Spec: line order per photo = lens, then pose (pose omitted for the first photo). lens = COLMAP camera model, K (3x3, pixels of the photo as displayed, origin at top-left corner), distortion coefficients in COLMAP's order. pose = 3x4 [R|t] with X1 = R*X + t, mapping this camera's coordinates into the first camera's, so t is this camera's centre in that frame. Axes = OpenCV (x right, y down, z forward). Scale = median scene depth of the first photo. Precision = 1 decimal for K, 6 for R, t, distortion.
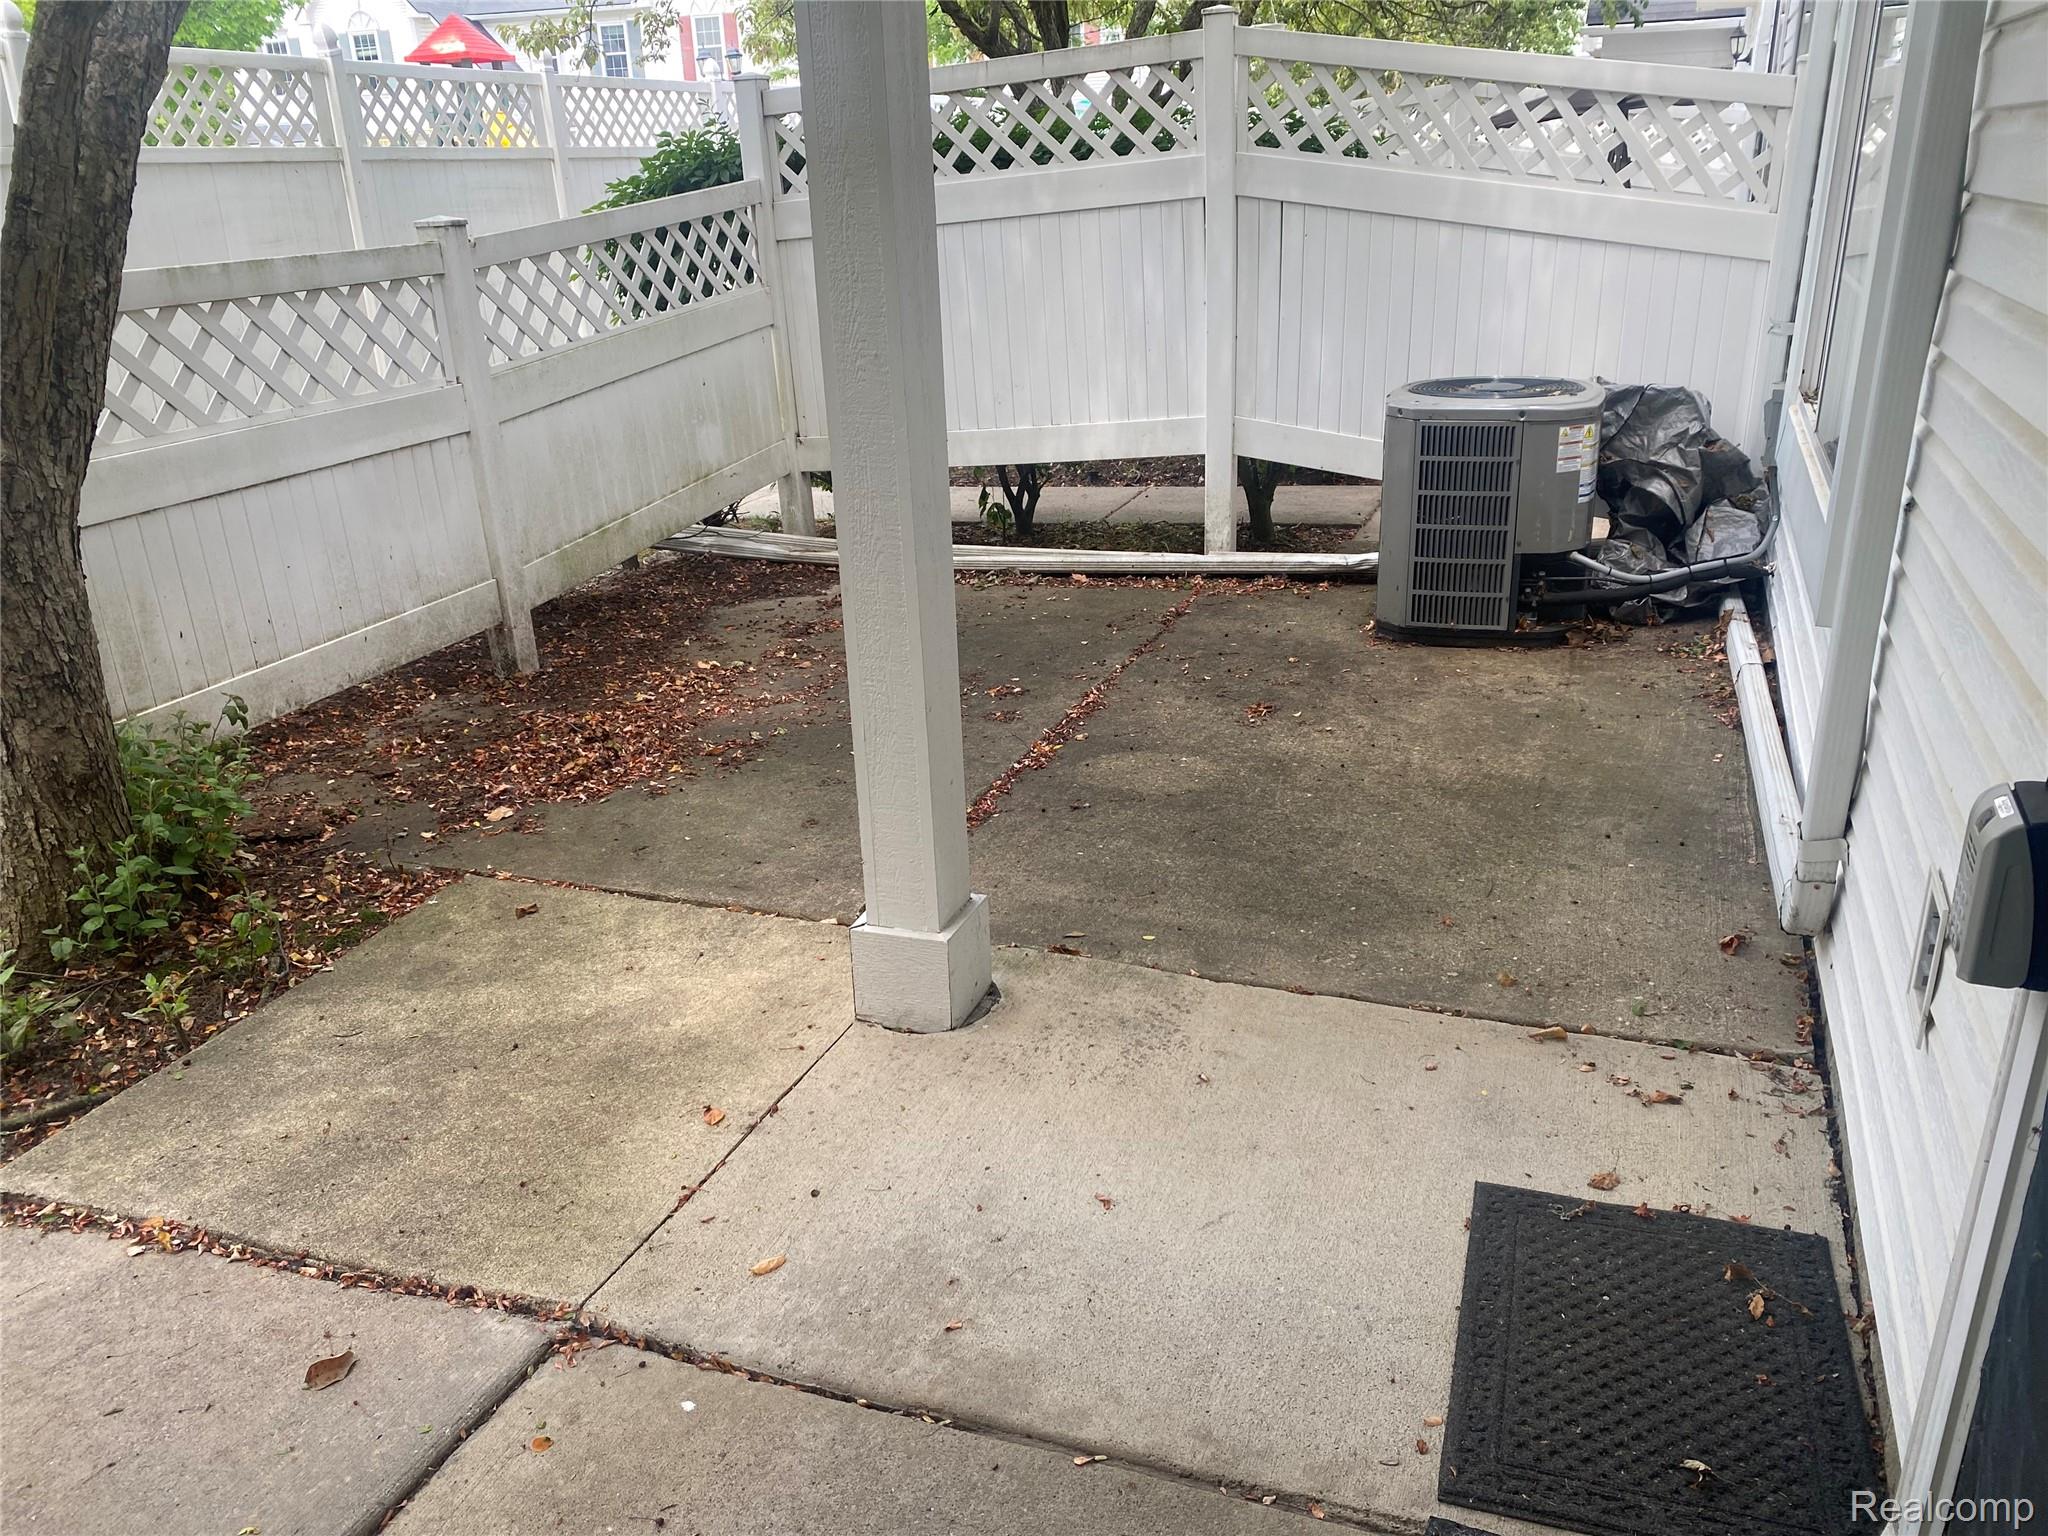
lens RADIAL K [[1569.1, 0, 1026.1], [0, 1569.1, 780.3], [0, 0, 1]] dist [0.045568, -0.055689]
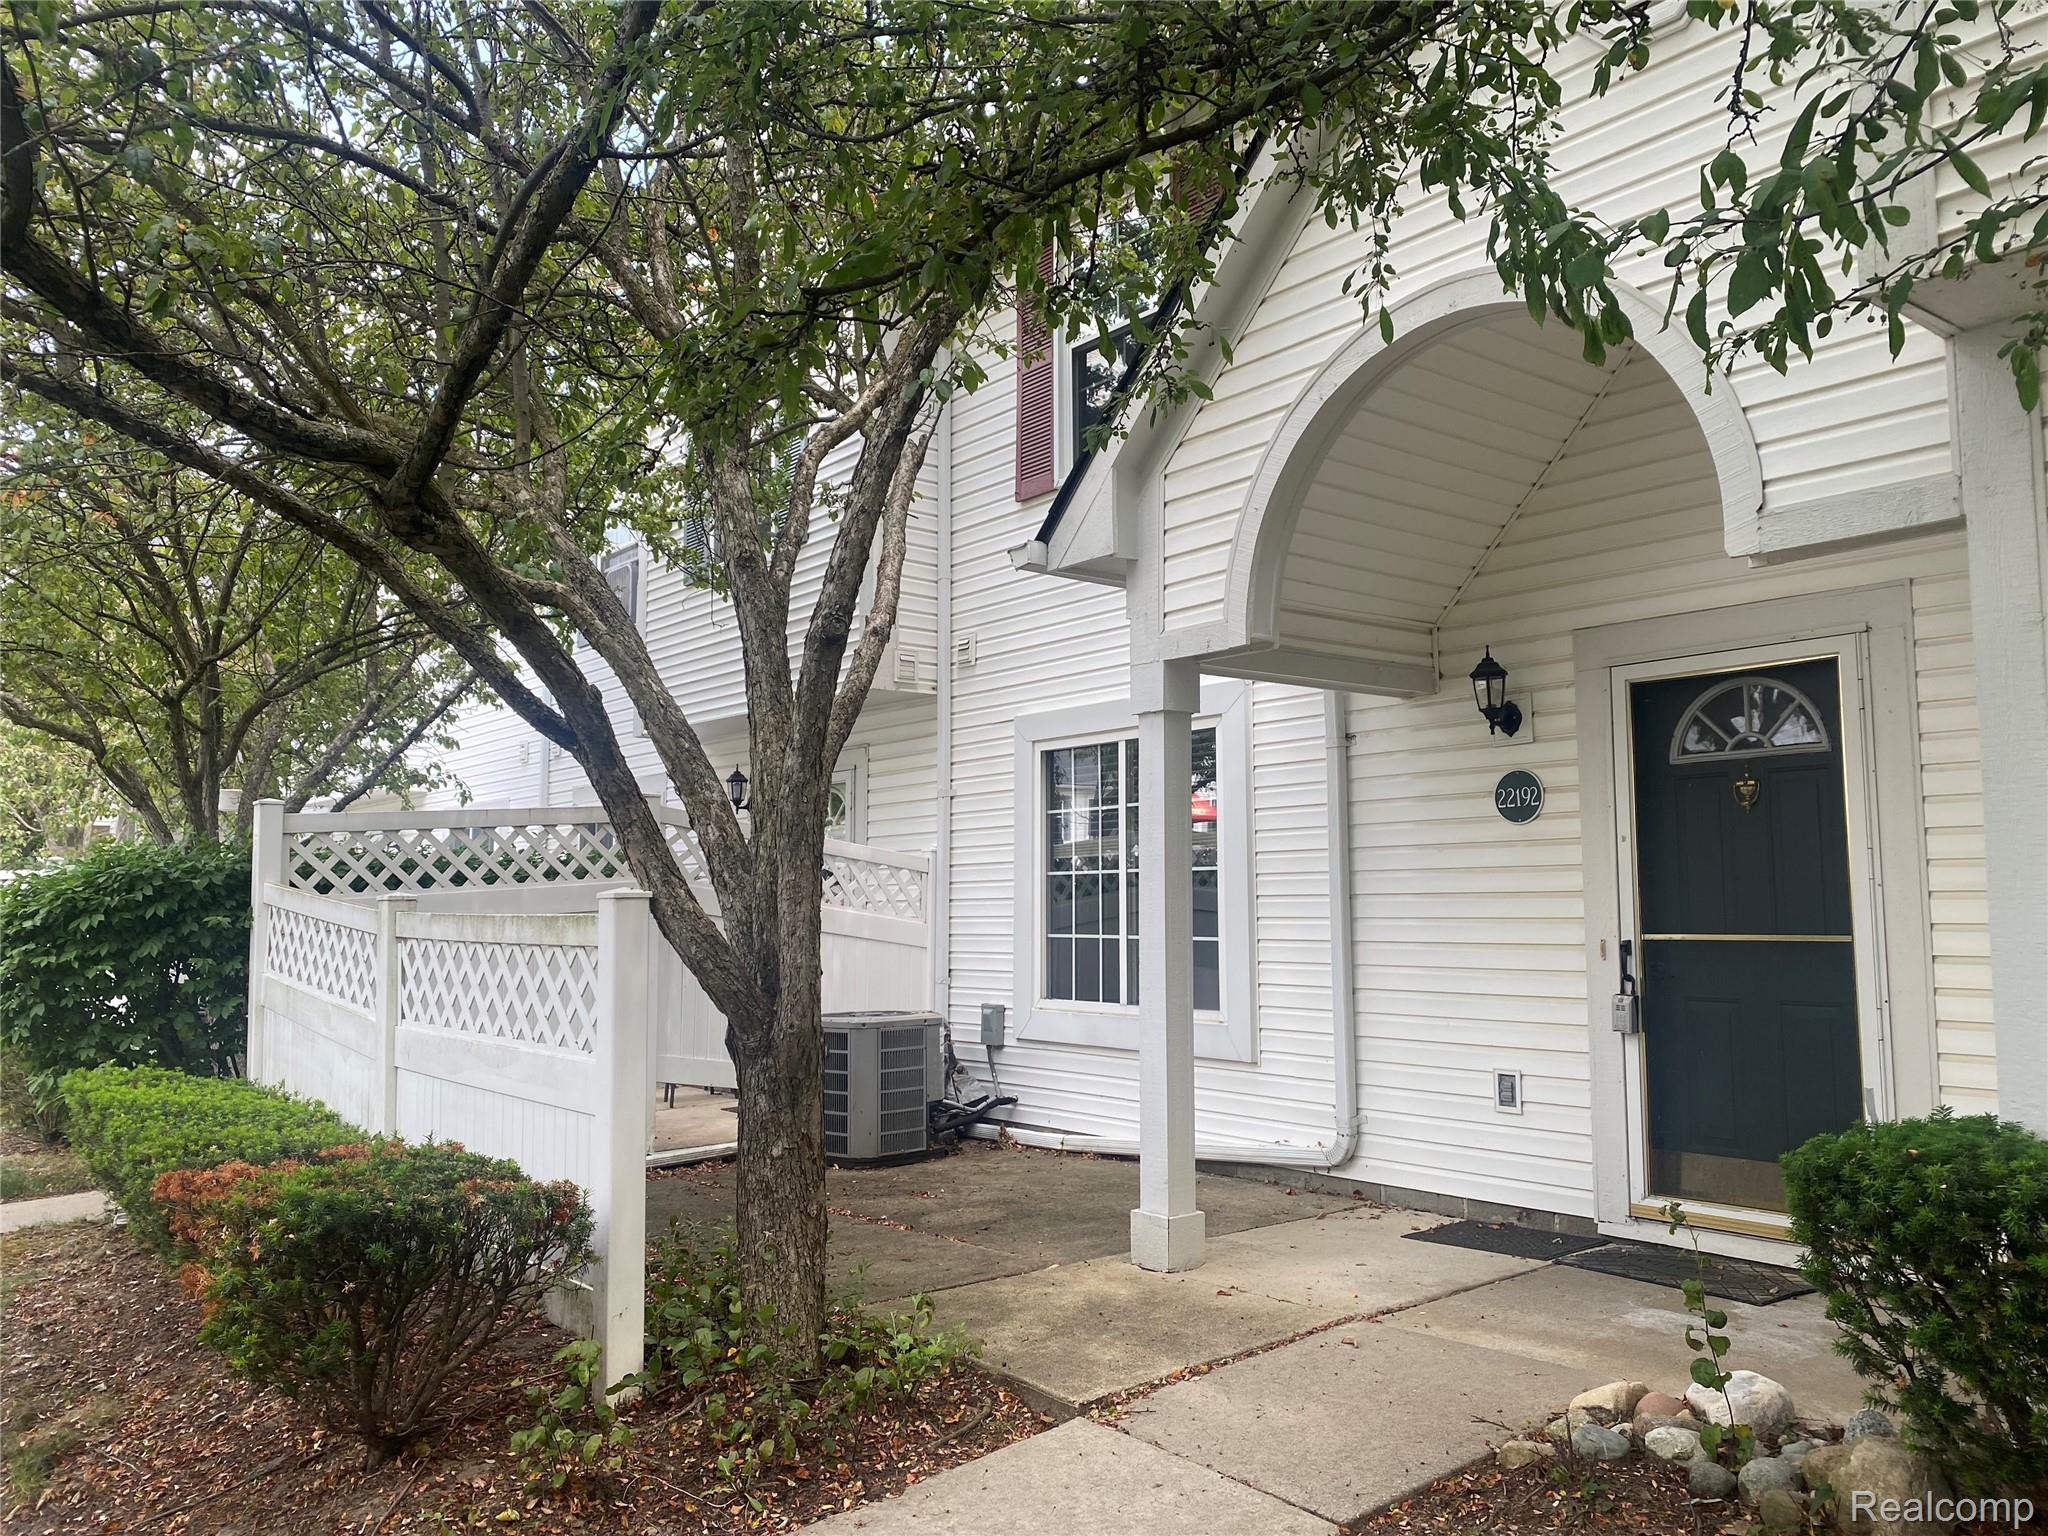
lens RADIAL K [[1569.1, 0, 1035.6], [0, 1569.1, 763.6], [0, 0, 1]] dist [0.045568, -0.055689]
pose [[0.498174, 0.109072, 0.860189, -2.110035], [0.304163, 0.907032, -0.291167, 0.106497], [-0.811977, 0.406690, 0.418684, 0.048888]]
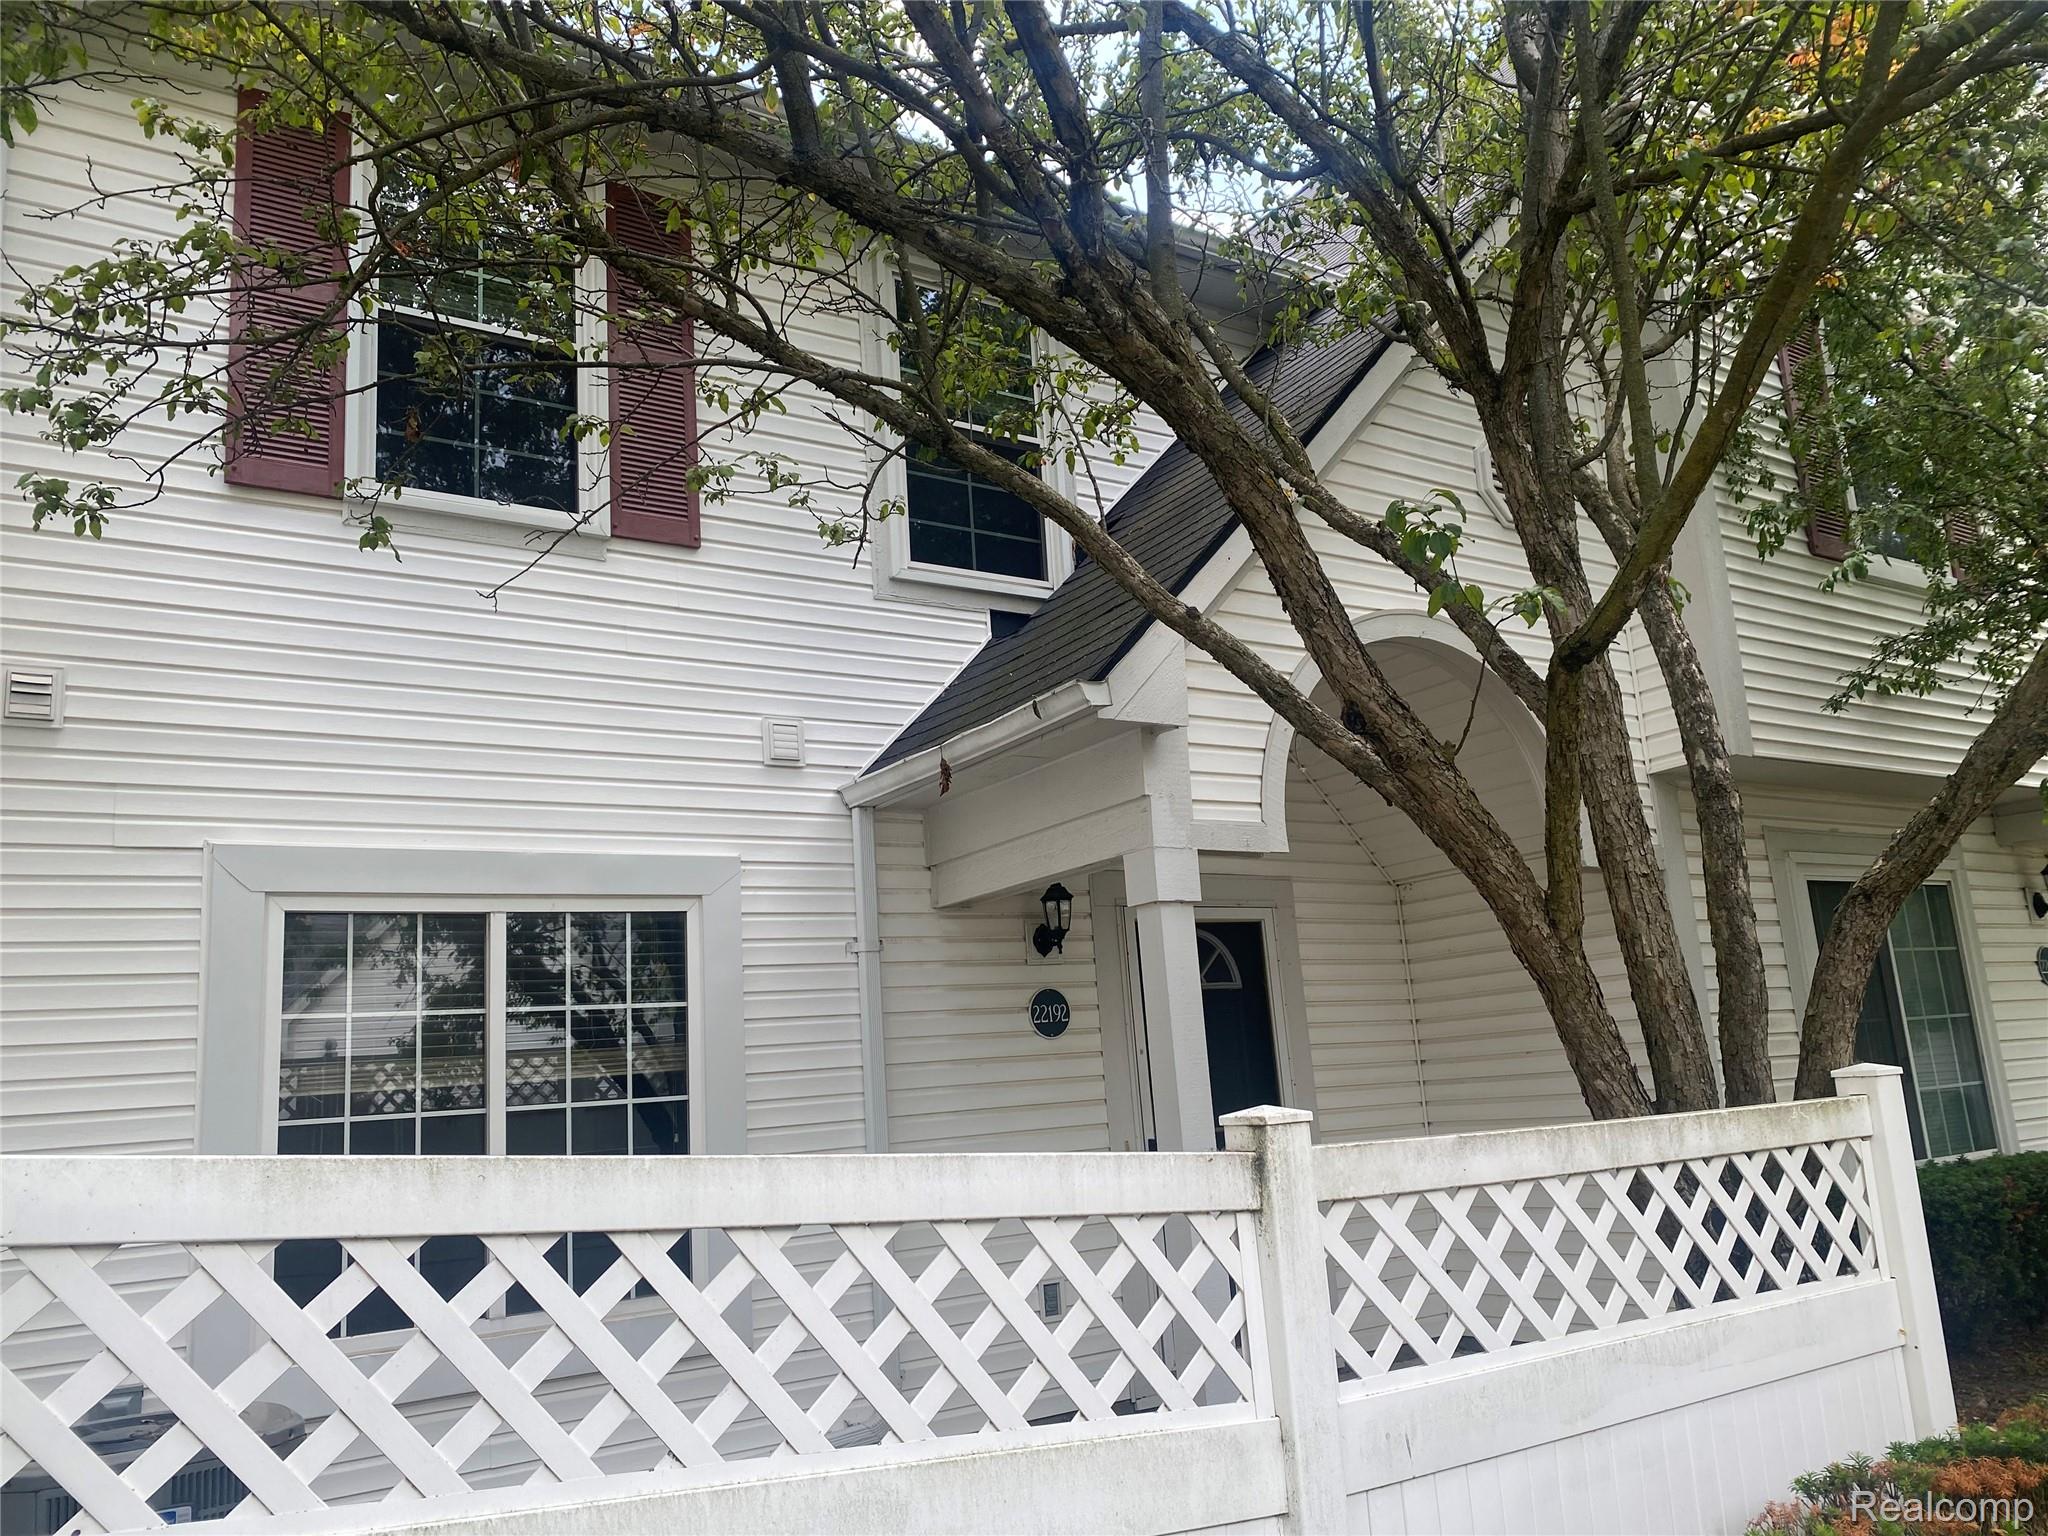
lens RADIAL K [[1569.1, 0, 1021.3], [0, 1569.1, 766.2], [0, 0, 1]] dist [0.045568, -0.055689]
pose [[-0.808866, 0.215754, 0.546980, -1.124791], [0.305494, 0.949042, 0.077415, -0.942876], [-0.502404, 0.229717, -0.833559, 2.613113]]
